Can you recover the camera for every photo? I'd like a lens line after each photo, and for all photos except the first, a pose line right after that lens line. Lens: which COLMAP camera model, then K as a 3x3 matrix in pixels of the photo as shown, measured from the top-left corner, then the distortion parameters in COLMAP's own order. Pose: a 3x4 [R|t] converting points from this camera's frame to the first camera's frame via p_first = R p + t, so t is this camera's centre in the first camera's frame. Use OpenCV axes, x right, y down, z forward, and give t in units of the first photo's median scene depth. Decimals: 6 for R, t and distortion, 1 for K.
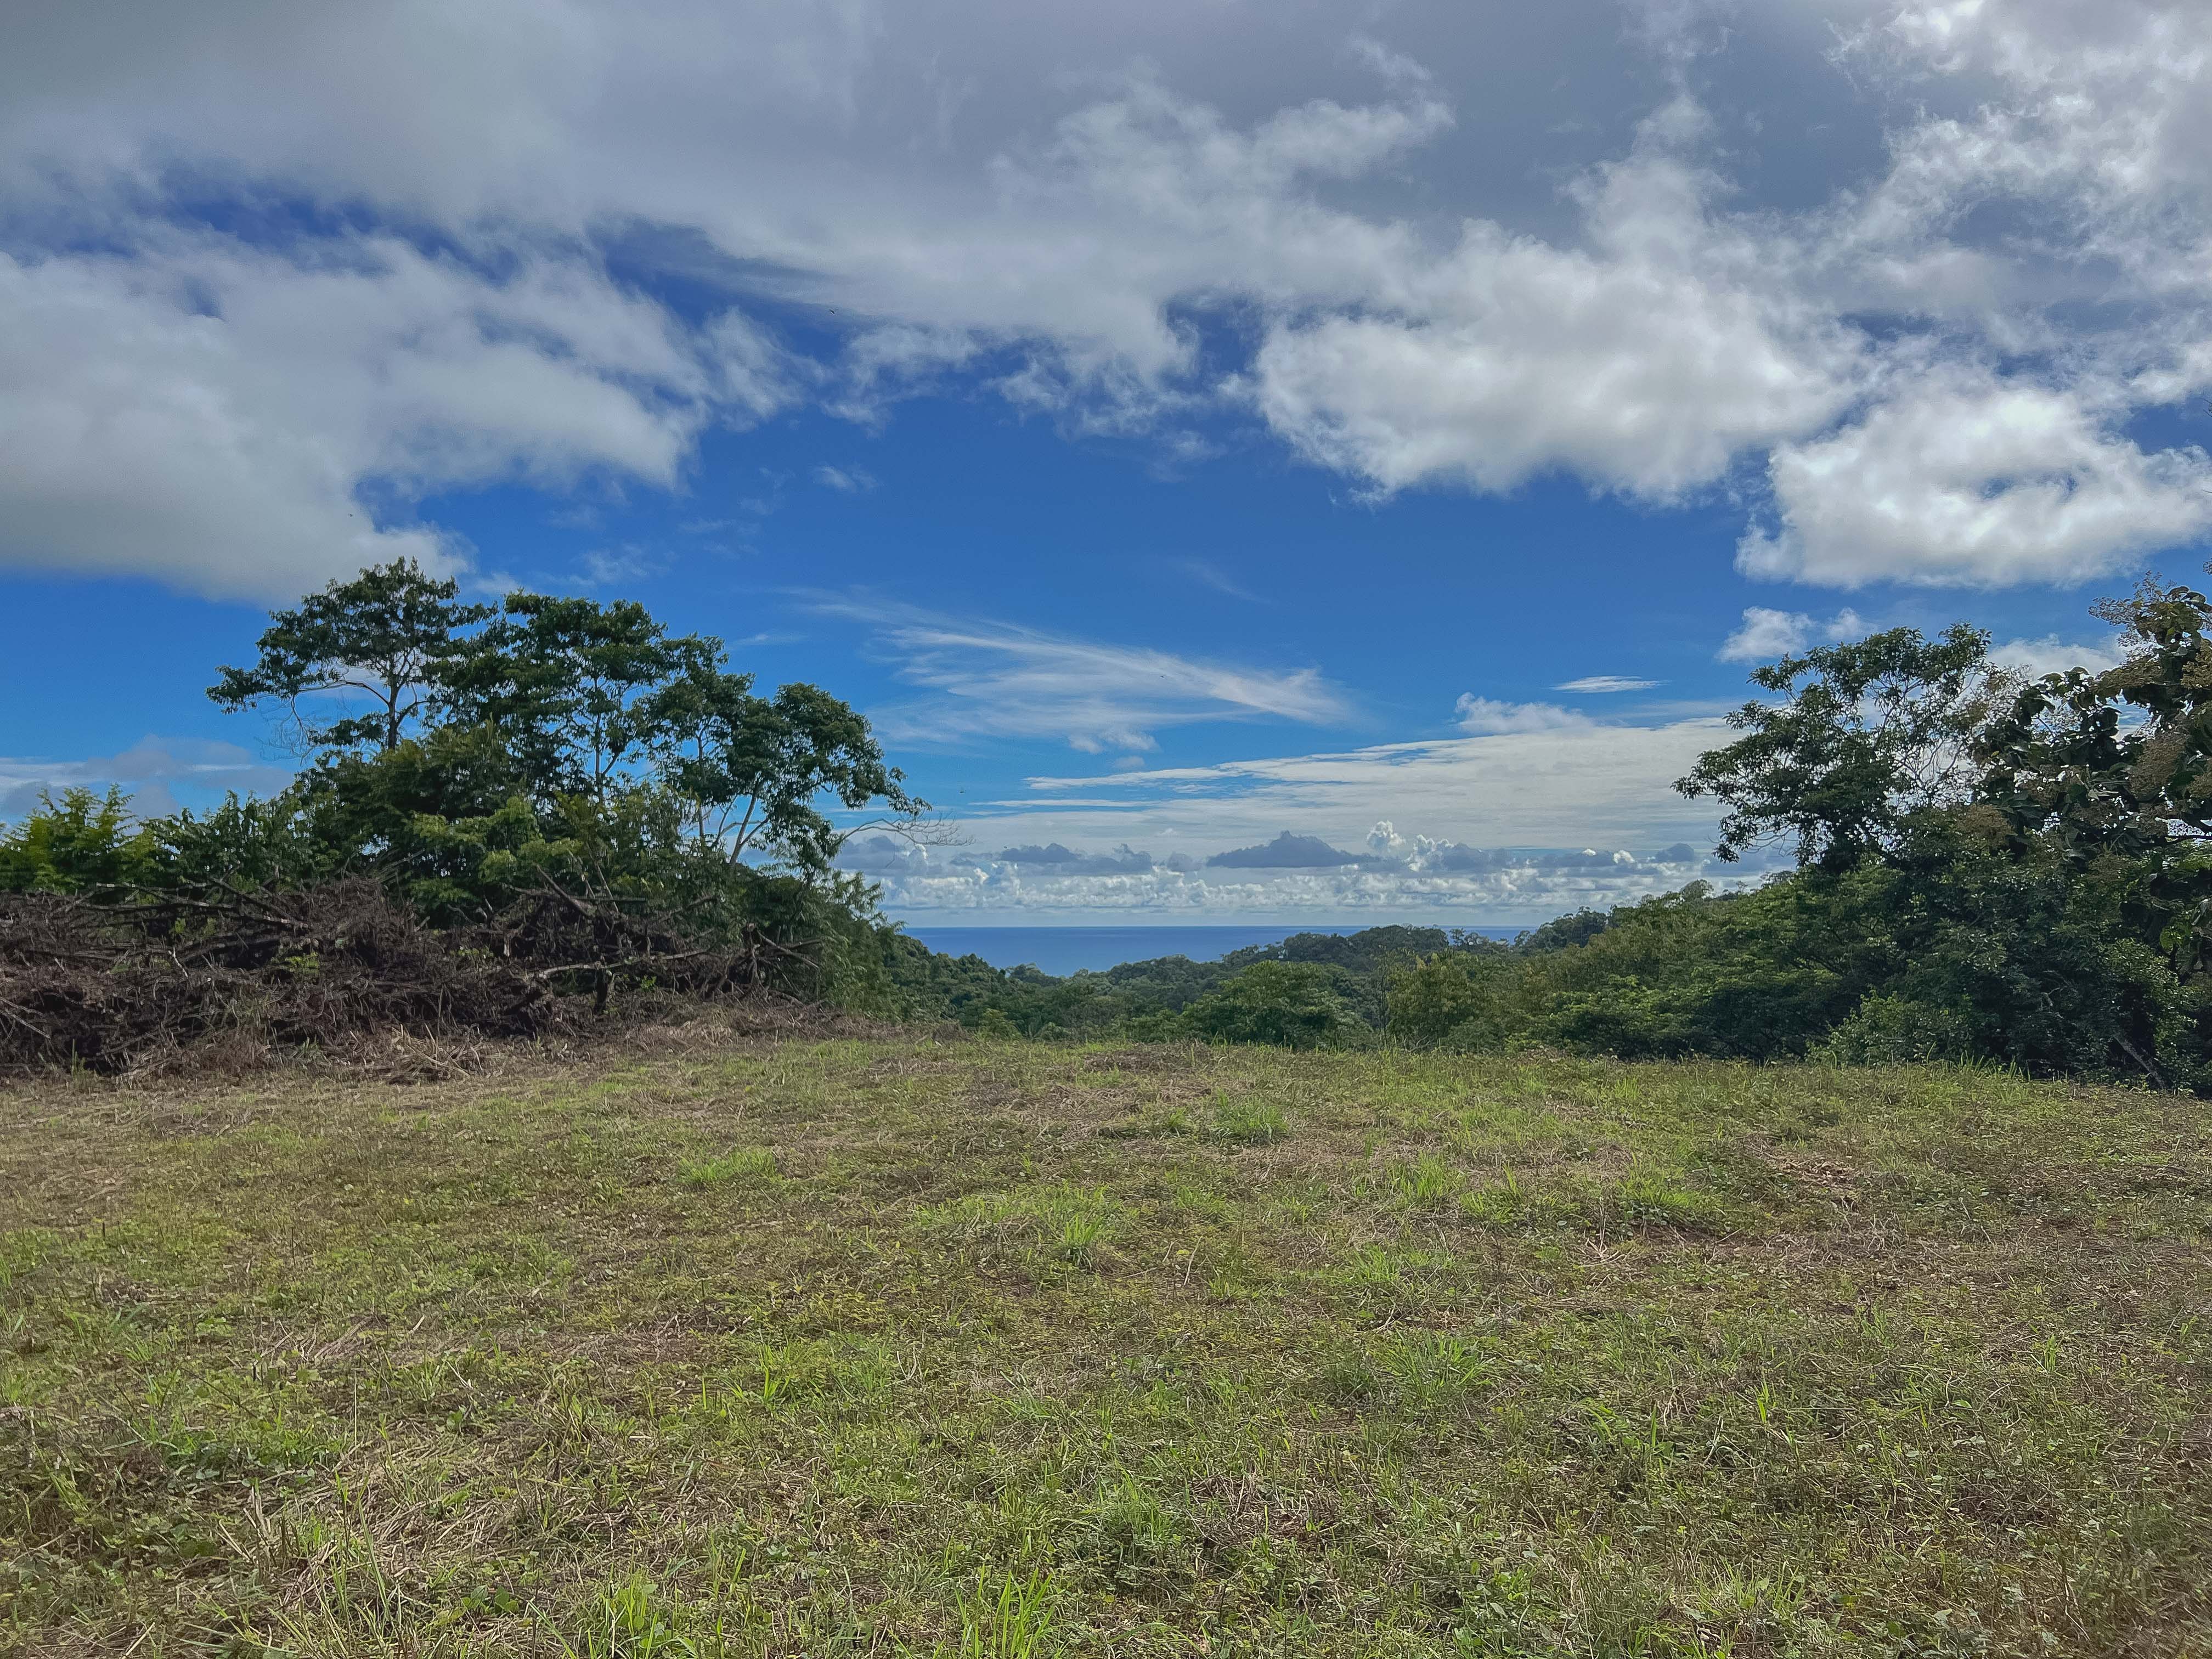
lens RADIAL K [[1679.9, 0, 1090.9], [0, 1679.9, 824.4], [0, 0, 1]] dist [0.043935, -0.056252]
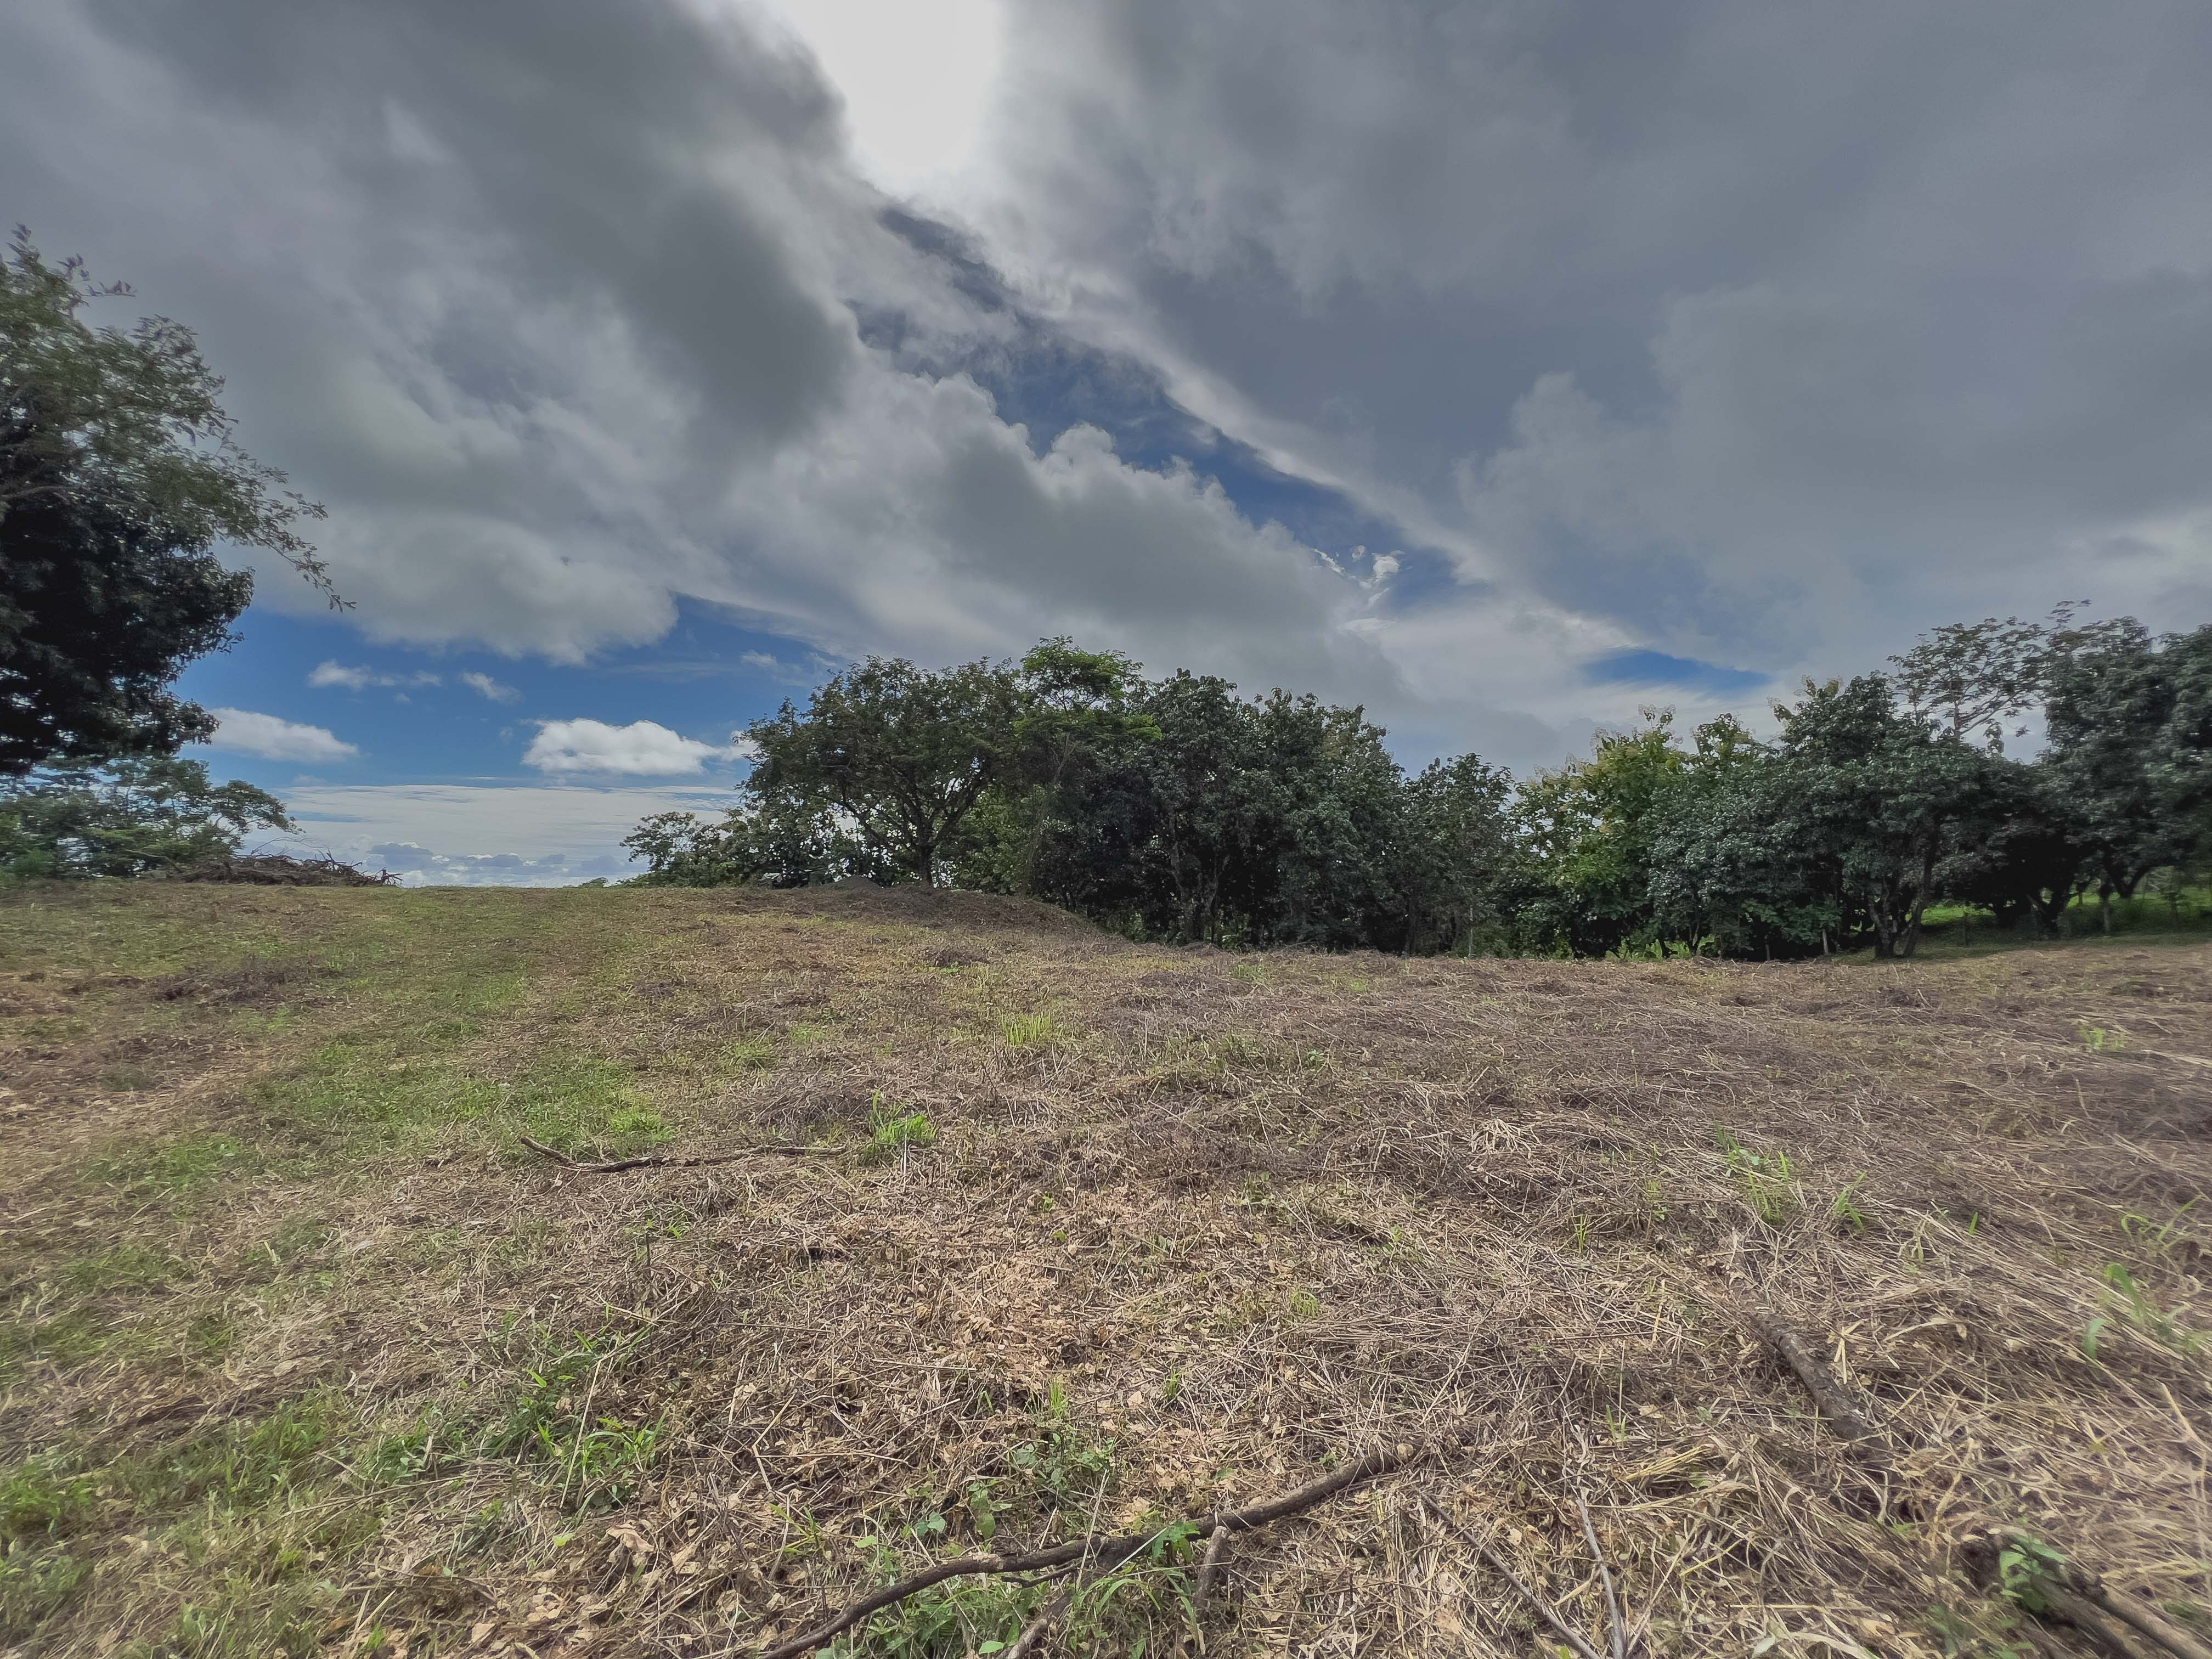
lens RADIAL K [[902.4, 0, 1099.0], [0, 902.4, 837.3], [0, 0, 1]] dist [0.001584, 0.000899]
pose [[0.660427, 0.057234, 0.748706, -0.446220], [-0.043478, 0.998333, -0.037966, -0.005731], [-0.749631, -0.007478, 0.661814, -1.123242]]
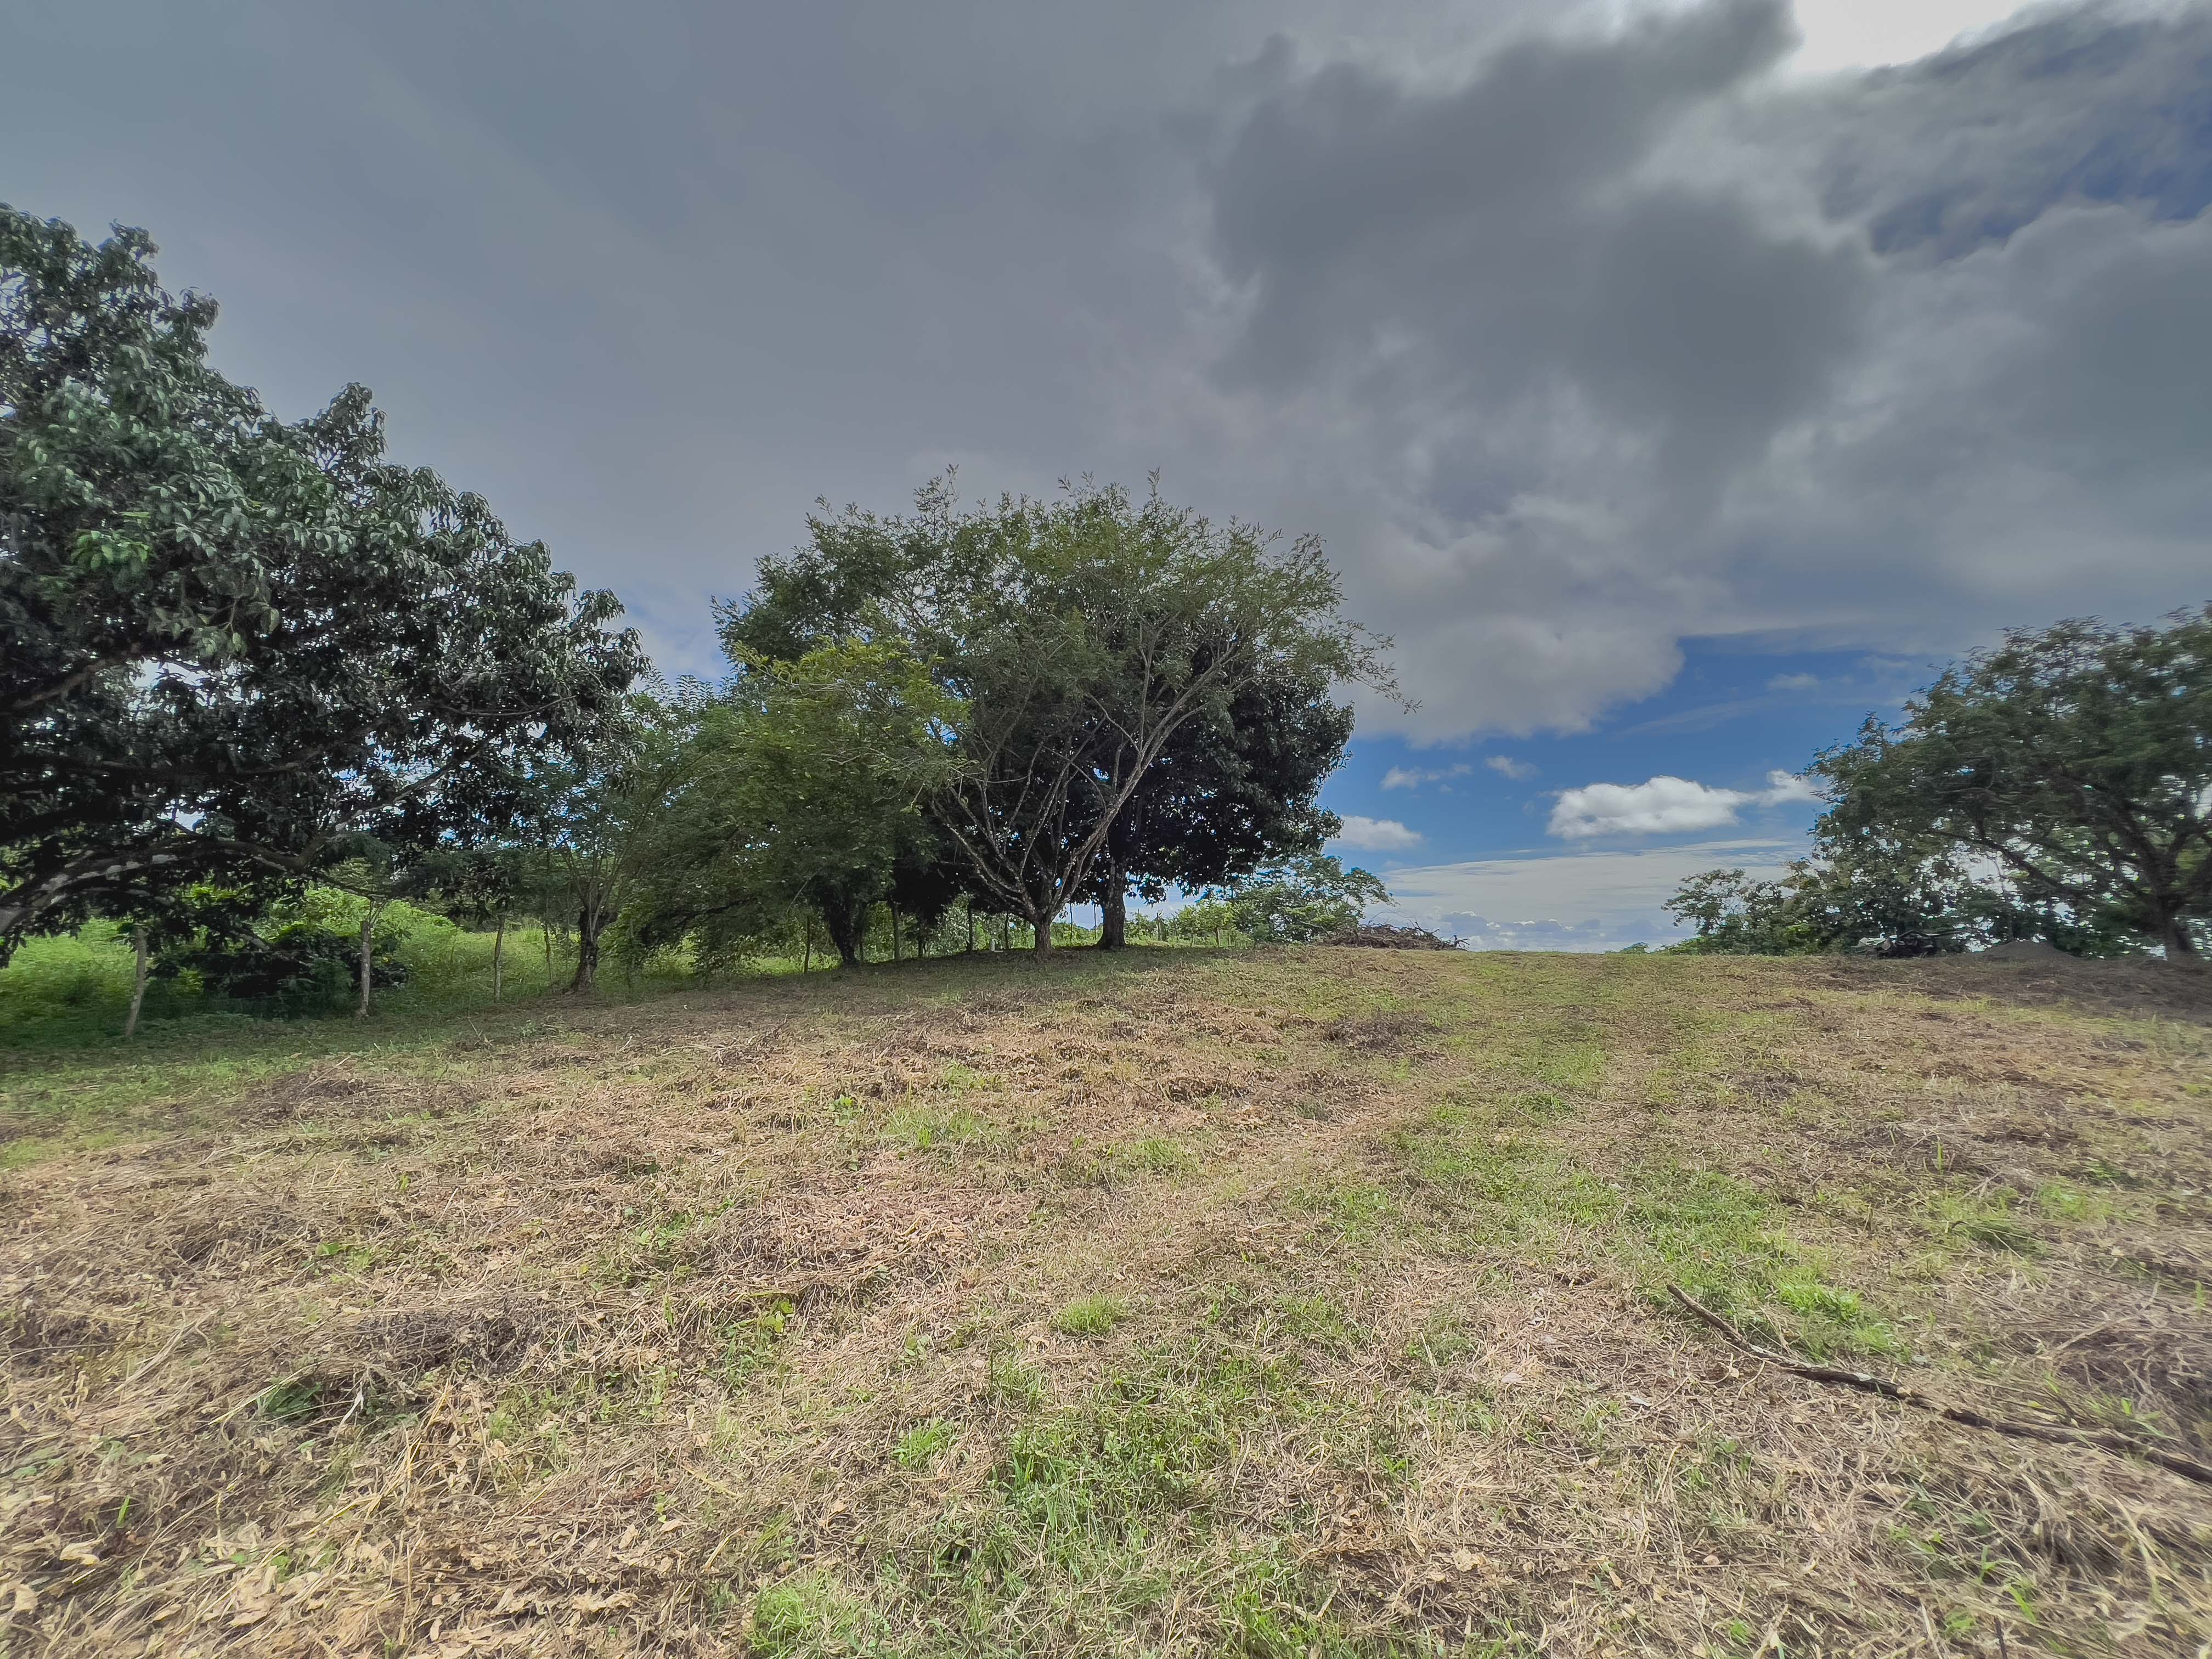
lens RADIAL K [[882.8, 0, 1102.3], [0, 882.8, 784.9], [0, 0, 1]] dist [-0.002533, 0.000996]
pose [[0.980995, -0.007025, -0.193907, -0.443076], [-0.019312, 0.990847, -0.133598, -0.004662], [0.193070, 0.134804, 0.971880, -1.076808]]
